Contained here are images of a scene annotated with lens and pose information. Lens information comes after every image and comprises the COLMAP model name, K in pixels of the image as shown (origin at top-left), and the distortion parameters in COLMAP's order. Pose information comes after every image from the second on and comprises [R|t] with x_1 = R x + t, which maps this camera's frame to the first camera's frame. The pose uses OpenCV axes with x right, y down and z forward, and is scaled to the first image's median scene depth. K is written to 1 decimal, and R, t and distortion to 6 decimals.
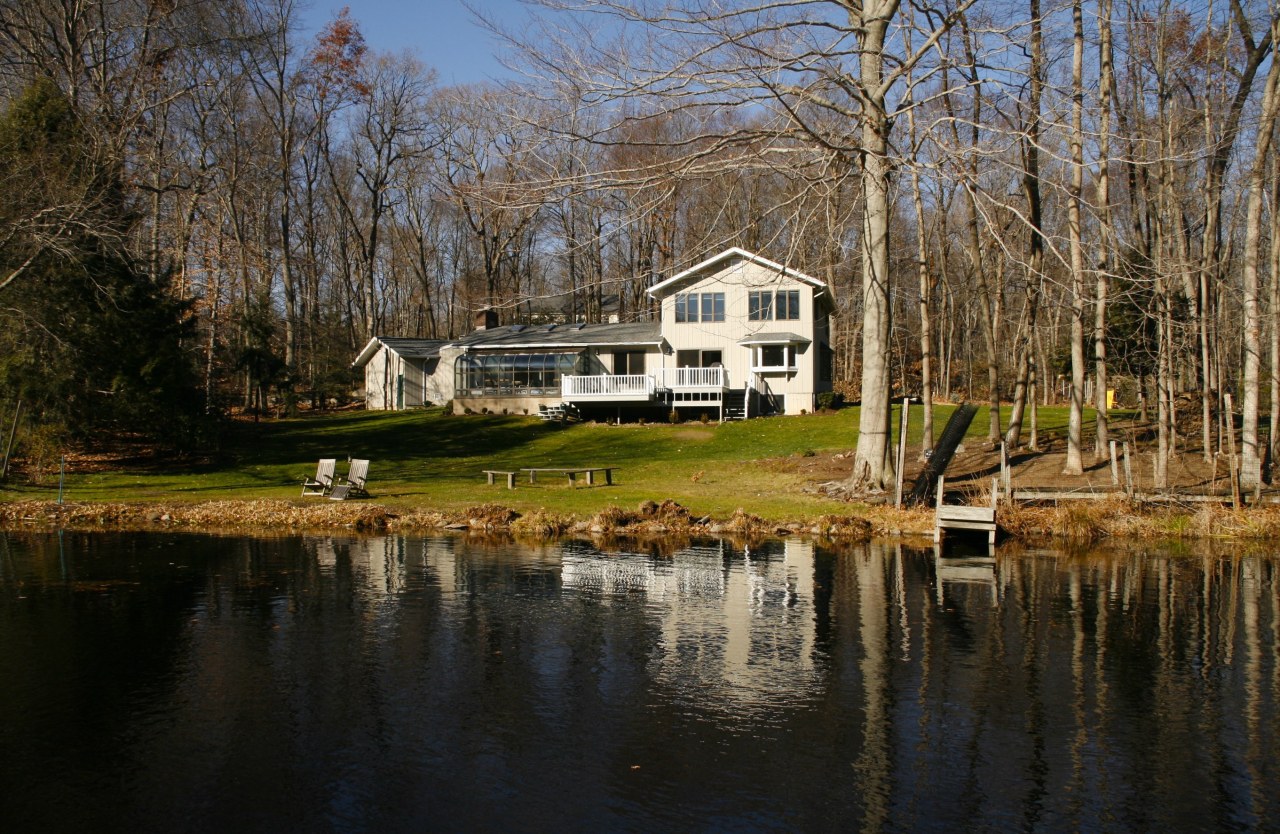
lens RADIAL K [[678.1, 0, 640.0], [0, 678.1, 417.0], [0, 0, 1]] dist [0.000343, 0.000005]
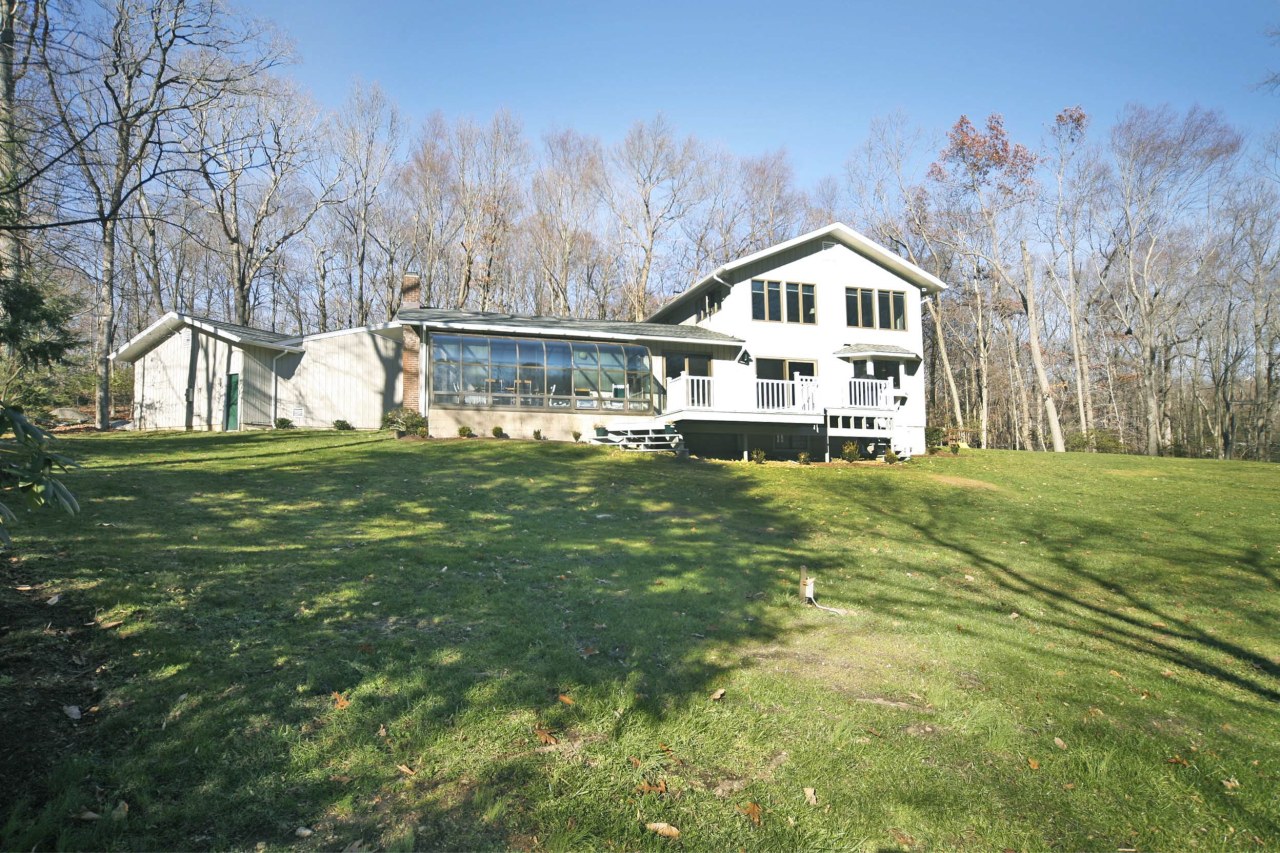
lens RADIAL K [[620.6, 0, 640.0], [0, 620.6, 426.5], [0, 0, 1]] dist [-0.000887, 0.000327]
pose [[0.922090, 0.043079, 0.384571, -0.299121], [-0.022306, 0.998049, -0.058317, 0.011833], [-0.386333, 0.045195, 0.921252, 0.463055]]
